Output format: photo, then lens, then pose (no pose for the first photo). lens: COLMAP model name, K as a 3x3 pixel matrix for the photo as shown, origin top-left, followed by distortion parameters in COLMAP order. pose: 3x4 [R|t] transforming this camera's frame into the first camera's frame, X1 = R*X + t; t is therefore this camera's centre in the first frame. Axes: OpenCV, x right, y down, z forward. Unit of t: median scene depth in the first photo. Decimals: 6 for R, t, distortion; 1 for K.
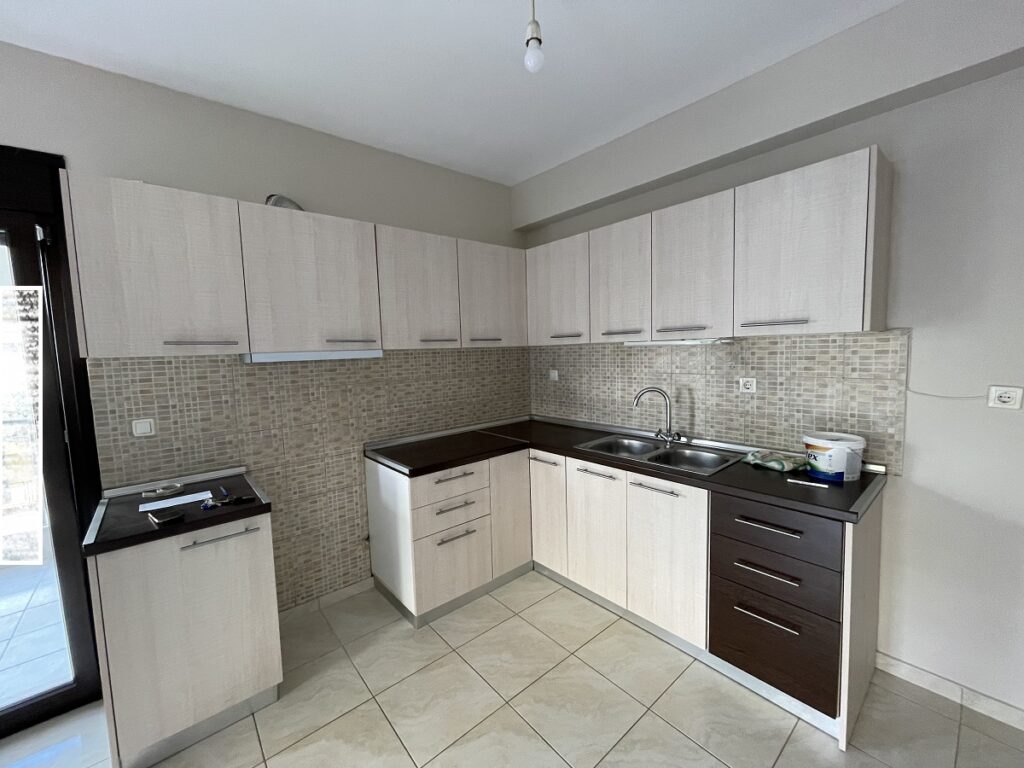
lens RADIAL K [[414.0, 0, 507.3], [0, 414.0, 383.1], [0, 0, 1]] dist [-0.001280, 0.000162]
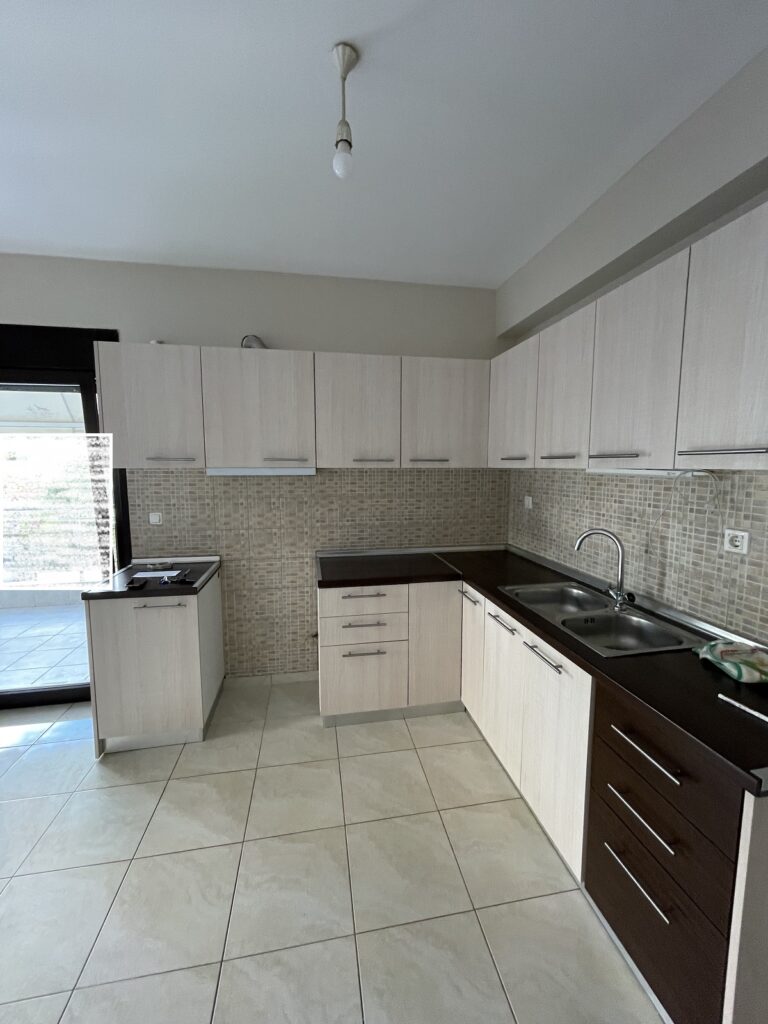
lens RADIAL K [[414.0, 0, 385.9], [0, 414.0, 508.2], [0, 0, 1]] dist [-0.001280, 0.000162]
pose [[0.867369, 0.083840, -0.490553, 0.390336], [-0.069101, 0.996448, 0.048122, -0.038963], [0.492845, -0.007841, 0.870082, 0.136665]]
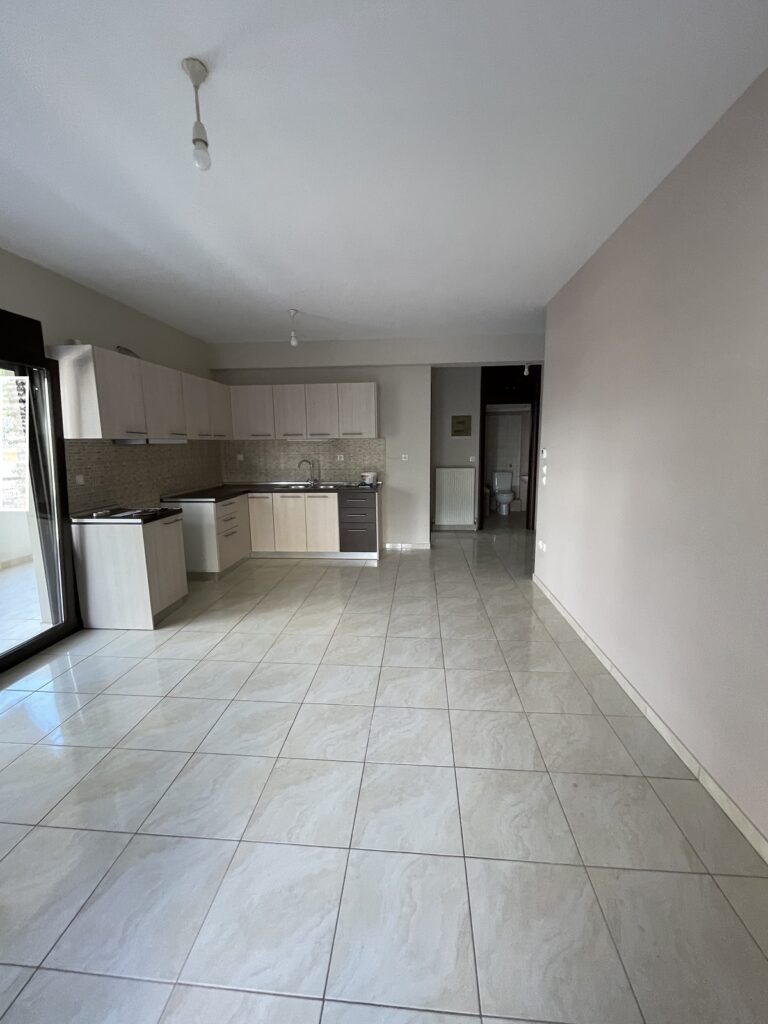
lens RADIAL K [[414.0, 0, 385.9], [0, 414.0, 508.2], [0, 0, 1]] dist [-0.001280, 0.000162]
pose [[0.702251, -0.087837, 0.706490, -0.994538], [0.049363, 0.995979, 0.074762, 0.131053], [-0.710216, -0.017627, 0.703763, -0.946449]]
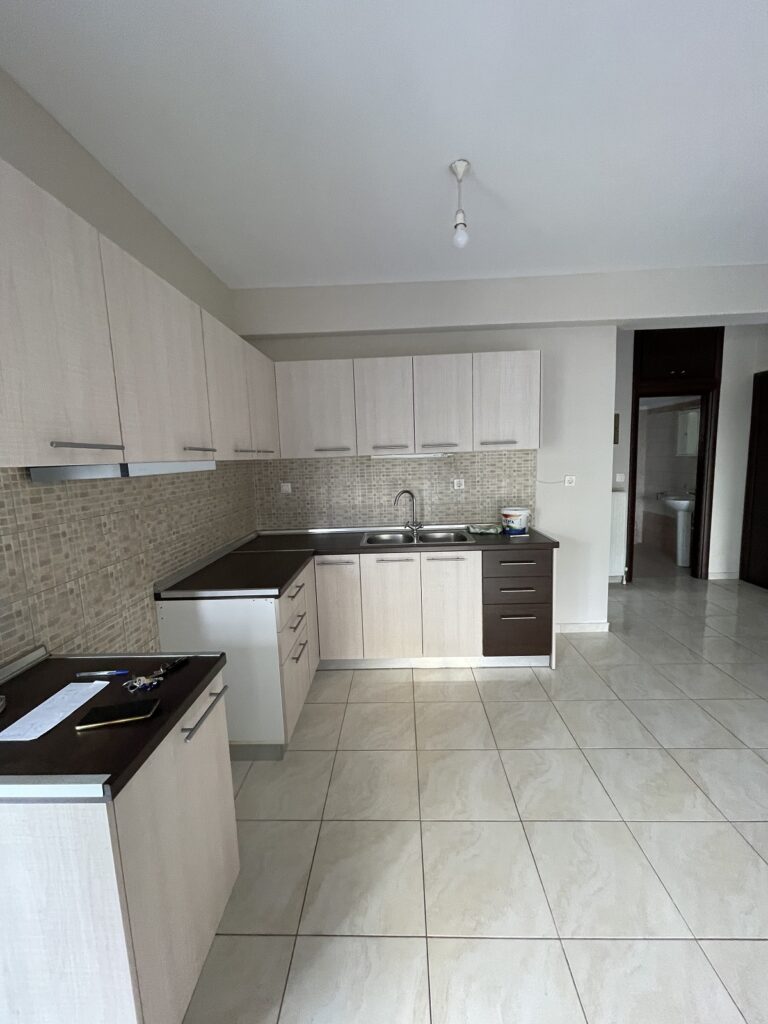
lens RADIAL K [[414.0, 0, 385.9], [0, 414.0, 508.2], [0, 0, 1]] dist [-0.001280, 0.000162]
pose [[0.668216, -0.085042, 0.739091, -0.678325], [0.075943, 0.996053, 0.045948, 0.002888], [-0.740082, 0.025426, 0.672036, 0.175467]]
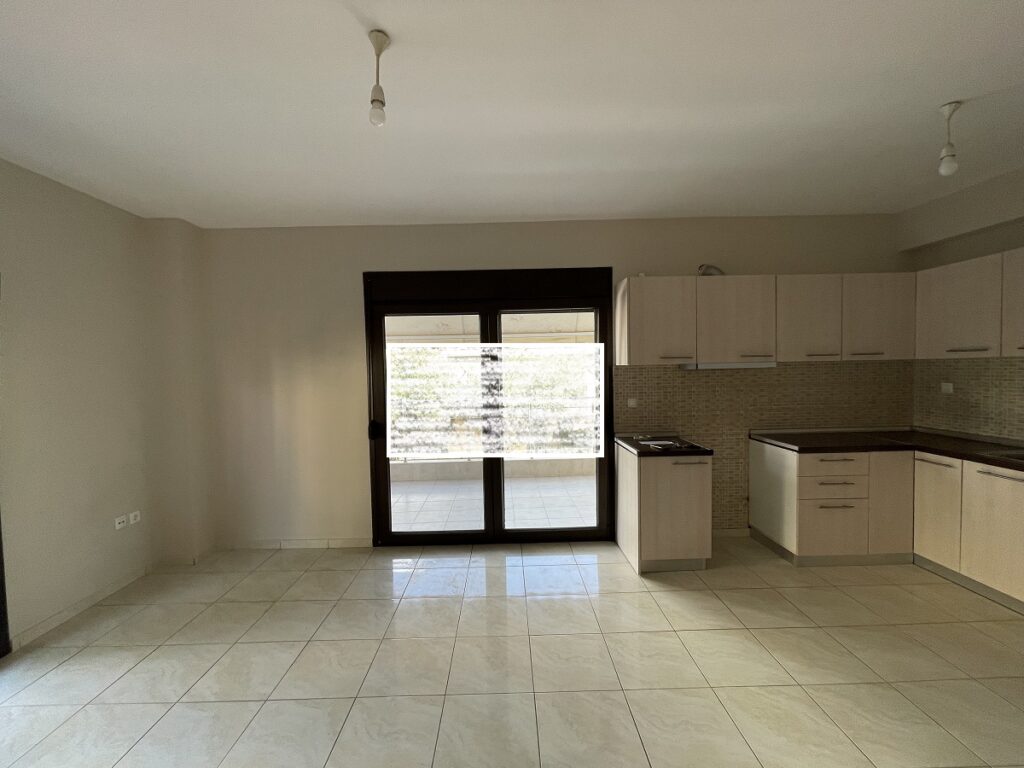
lens RADIAL K [[414.0, 0, 507.3], [0, 414.0, 383.1], [0, 0, 1]] dist [-0.001280, 0.000162]
pose [[0.771180, 0.038317, -0.635464, -0.105827], [-0.056422, 0.998373, -0.008272, 0.053589], [0.634113, 0.042234, 0.772087, -0.657668]]
